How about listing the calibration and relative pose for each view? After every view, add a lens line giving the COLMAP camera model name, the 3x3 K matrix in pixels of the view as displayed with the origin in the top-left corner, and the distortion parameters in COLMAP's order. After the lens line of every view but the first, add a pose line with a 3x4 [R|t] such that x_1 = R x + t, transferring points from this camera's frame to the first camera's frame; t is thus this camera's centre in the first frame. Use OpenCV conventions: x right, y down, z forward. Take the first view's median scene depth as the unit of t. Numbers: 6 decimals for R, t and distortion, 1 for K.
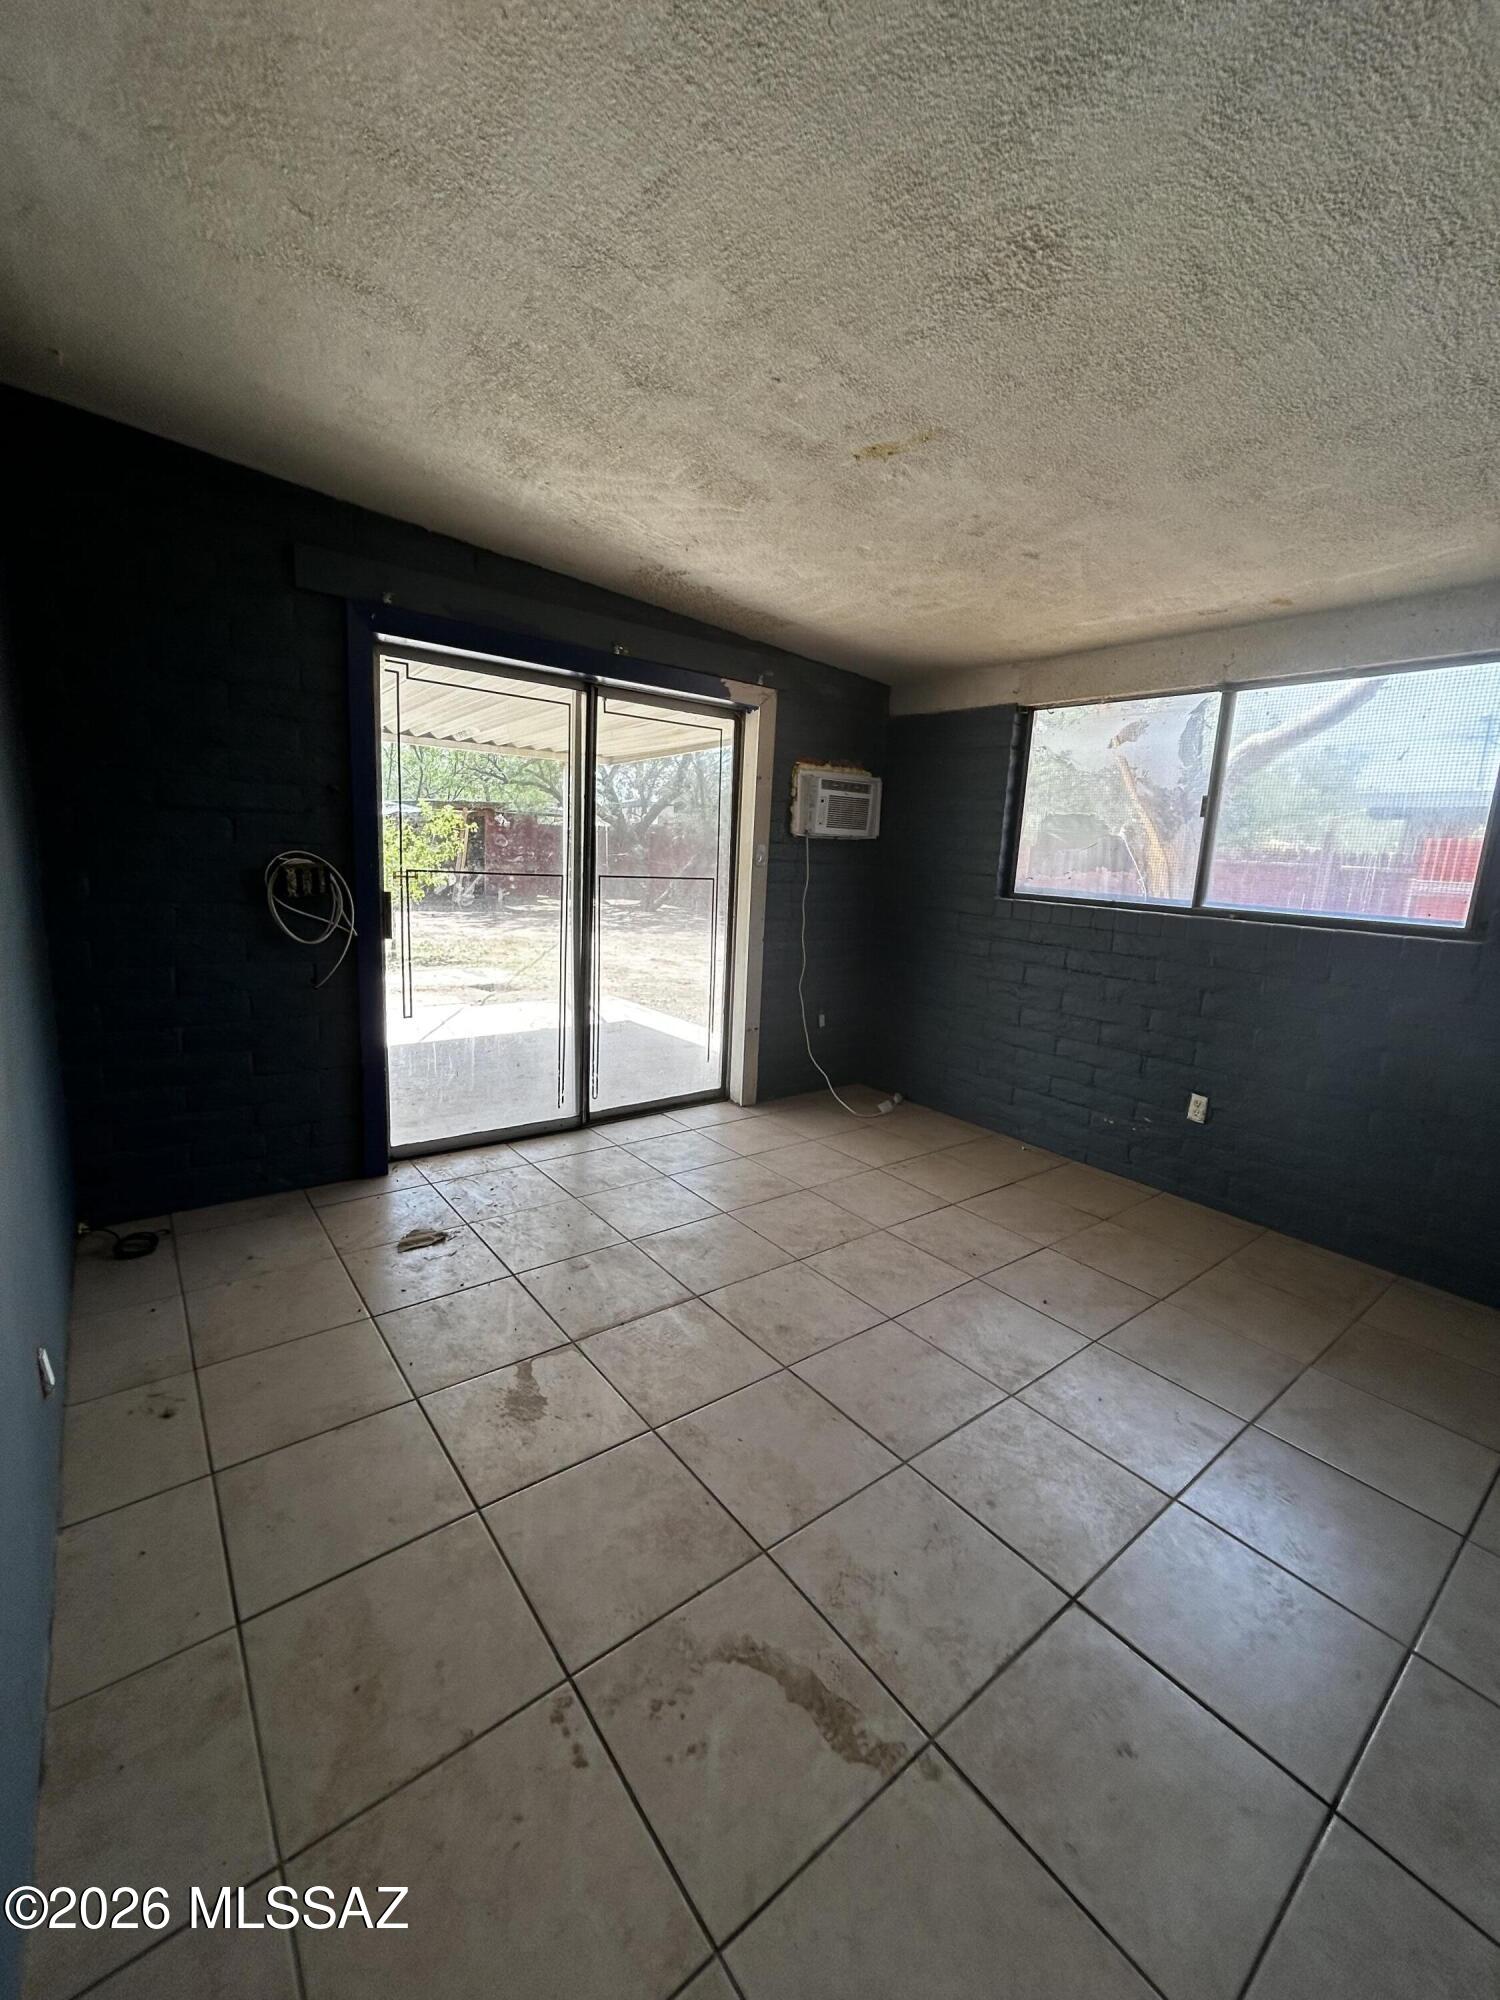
lens RADIAL K [[807.7, 0, 752.7], [0, 807.7, 993.2], [0, 0, 1]] dist [0.003006, -0.000132]
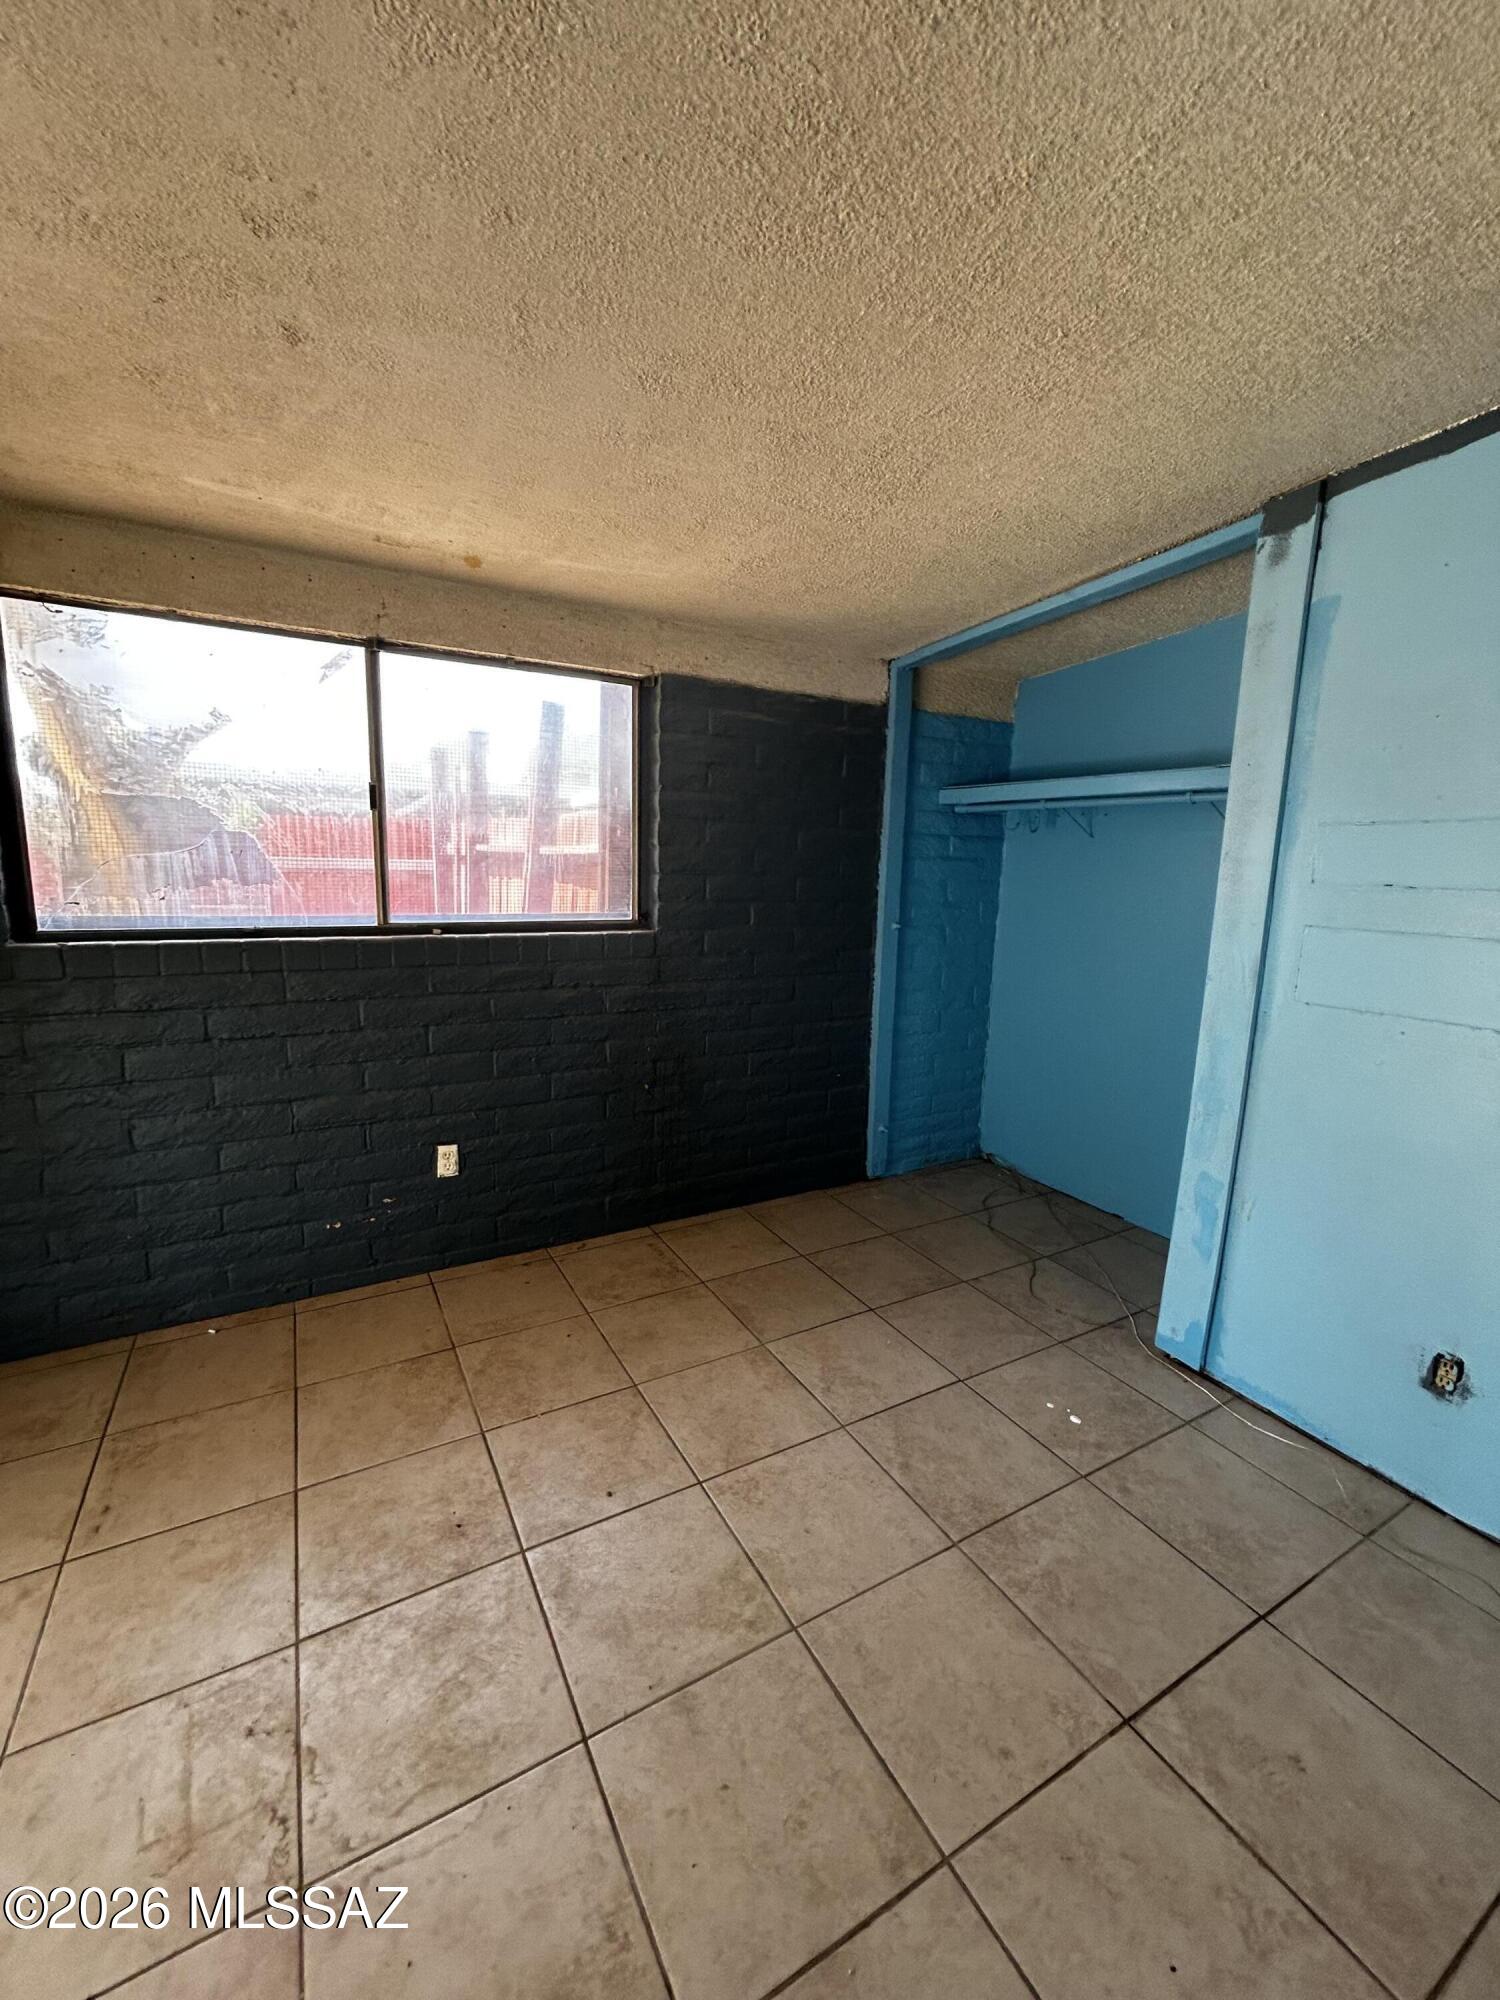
lens RADIAL K [[807.7, 0, 747.7], [0, 807.7, 996.6], [0, 0, 1]] dist [0.003006, -0.000132]
pose [[0.159527, -0.211081, 0.964363, -0.174834], [0.156982, 0.969867, 0.186318, -0.131040], [-0.974632, 0.121665, 0.187856, 0.518483]]
